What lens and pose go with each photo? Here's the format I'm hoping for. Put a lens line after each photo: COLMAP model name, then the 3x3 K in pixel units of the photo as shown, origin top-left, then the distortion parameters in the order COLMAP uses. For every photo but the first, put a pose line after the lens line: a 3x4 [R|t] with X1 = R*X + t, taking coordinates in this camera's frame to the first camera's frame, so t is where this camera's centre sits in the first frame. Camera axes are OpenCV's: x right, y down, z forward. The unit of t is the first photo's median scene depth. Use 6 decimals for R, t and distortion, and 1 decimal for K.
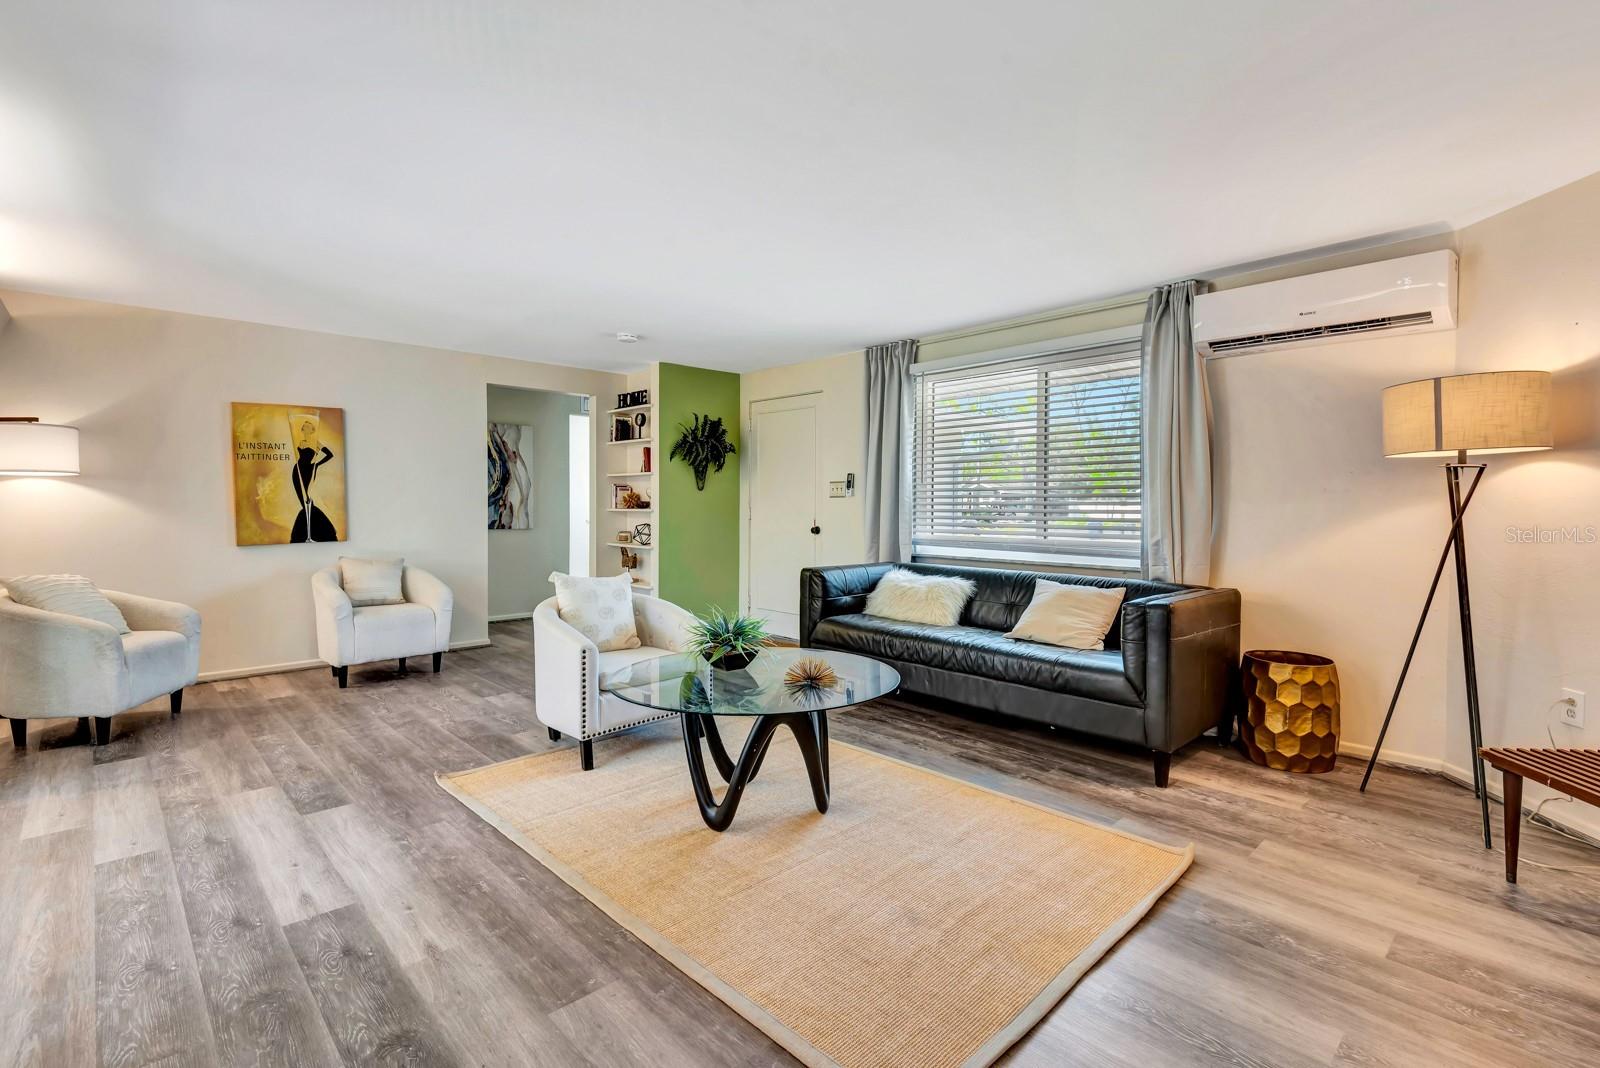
lens RADIAL K [[724.0, 0, 798.2], [0, 724.0, 532.8], [0, 0, 1]] dist [0.036676, -0.020430]
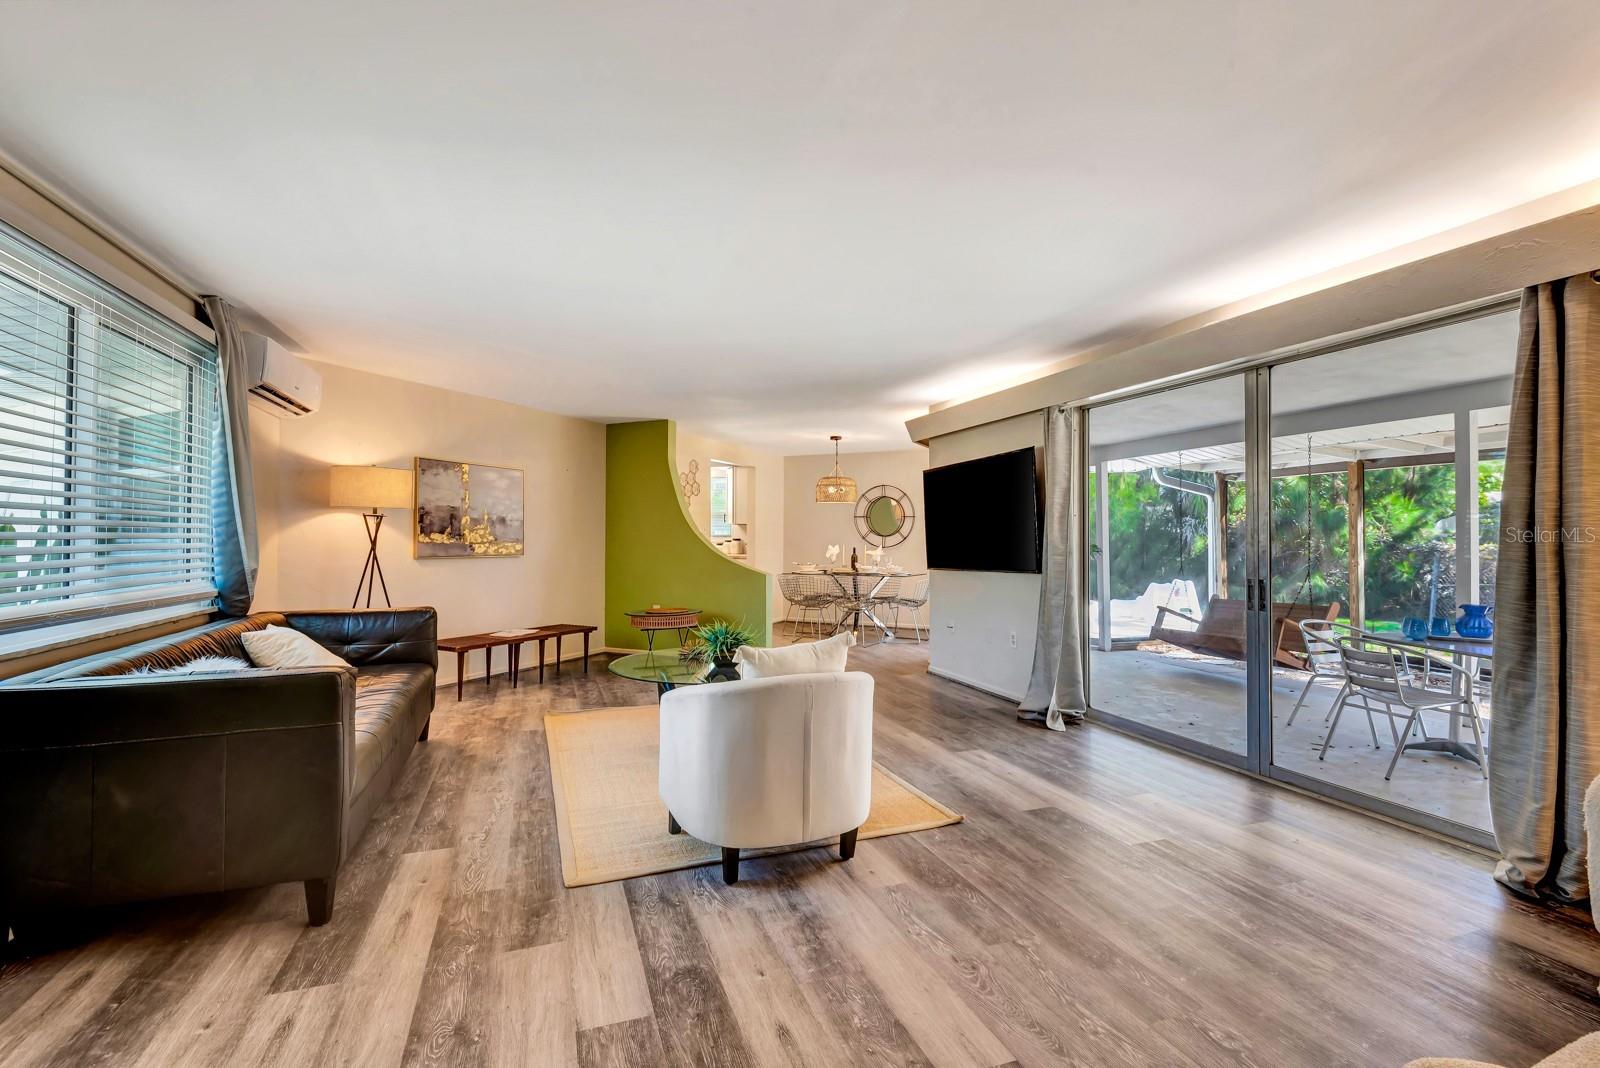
lens RADIAL K [[724.0, 0, 798.2], [0, 724.0, 532.8], [0, 0, 1]] dist [0.036676, -0.020430]
pose [[-0.914205, -0.004002, 0.405232, -0.560890], [0.009511, 0.999464, 0.031329, -0.069638], [-0.405141, 0.032495, -0.913677, 1.608871]]
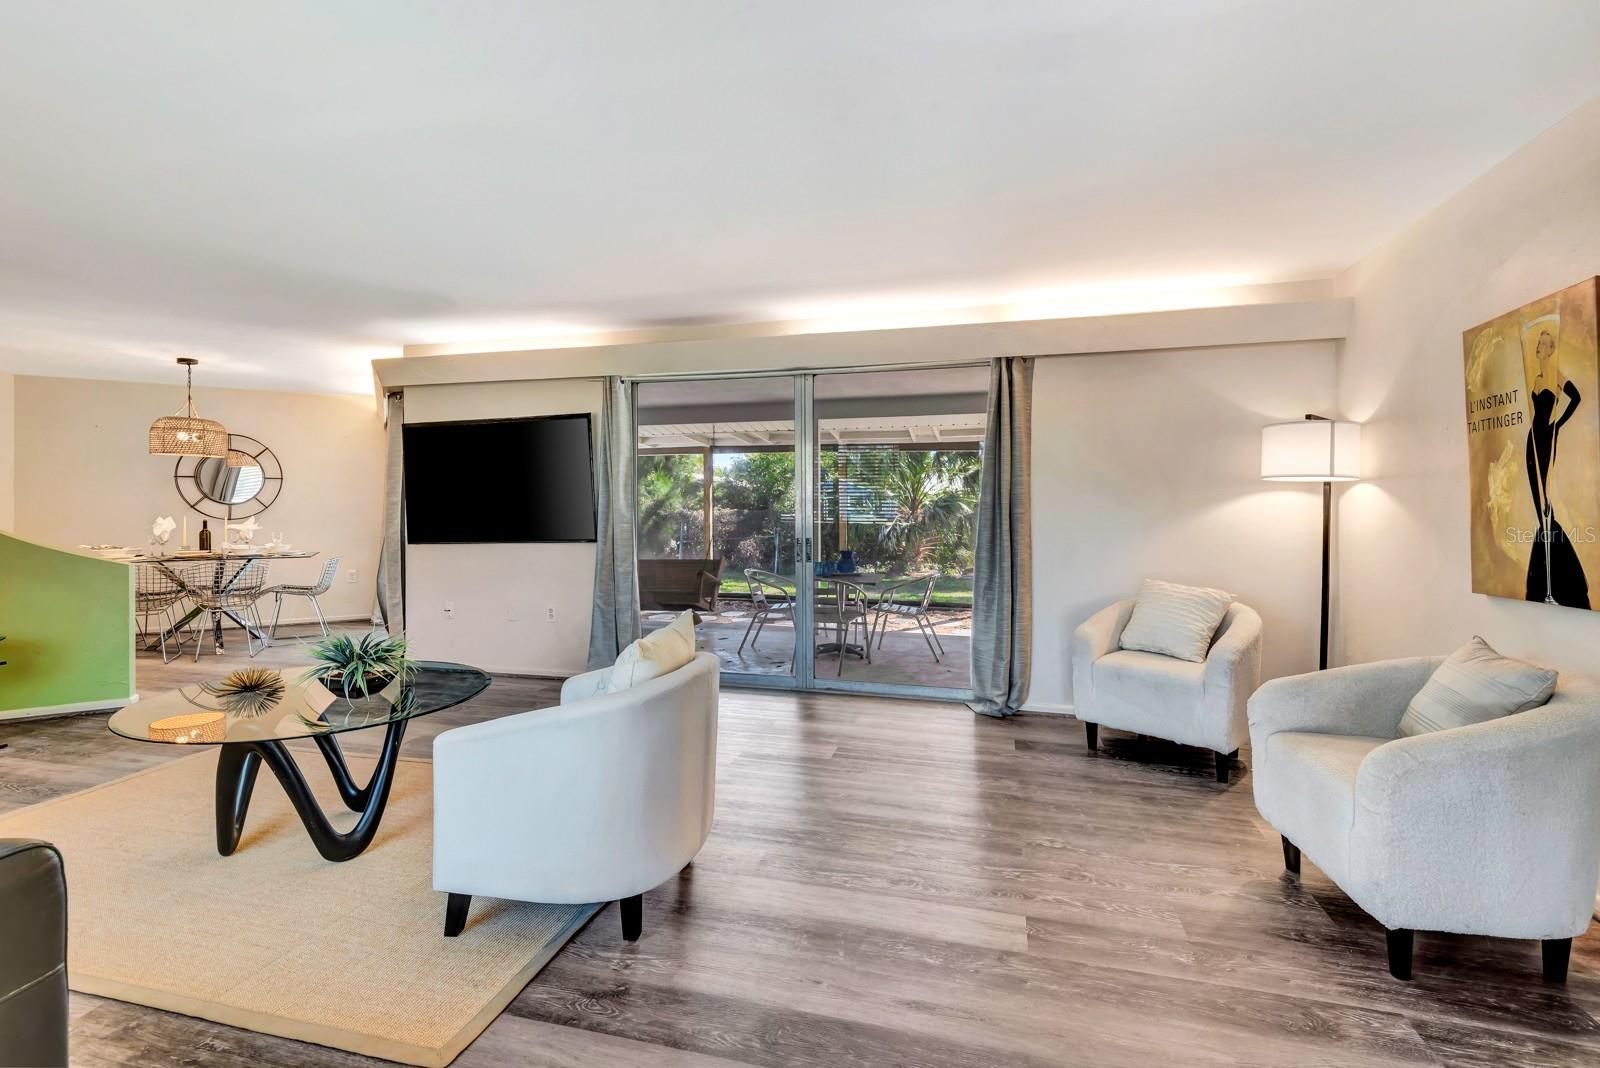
lens RADIAL K [[736.0, 0, 794.7], [0, 736.0, 510.8], [0, 0, 1]] dist [0.041992, -0.022011]
pose [[-0.858955, -0.003611, -0.512038, -0.059552], [-0.025343, 0.999049, 0.035467, -0.063073], [0.511423, 0.043441, -0.858230, 1.548422]]
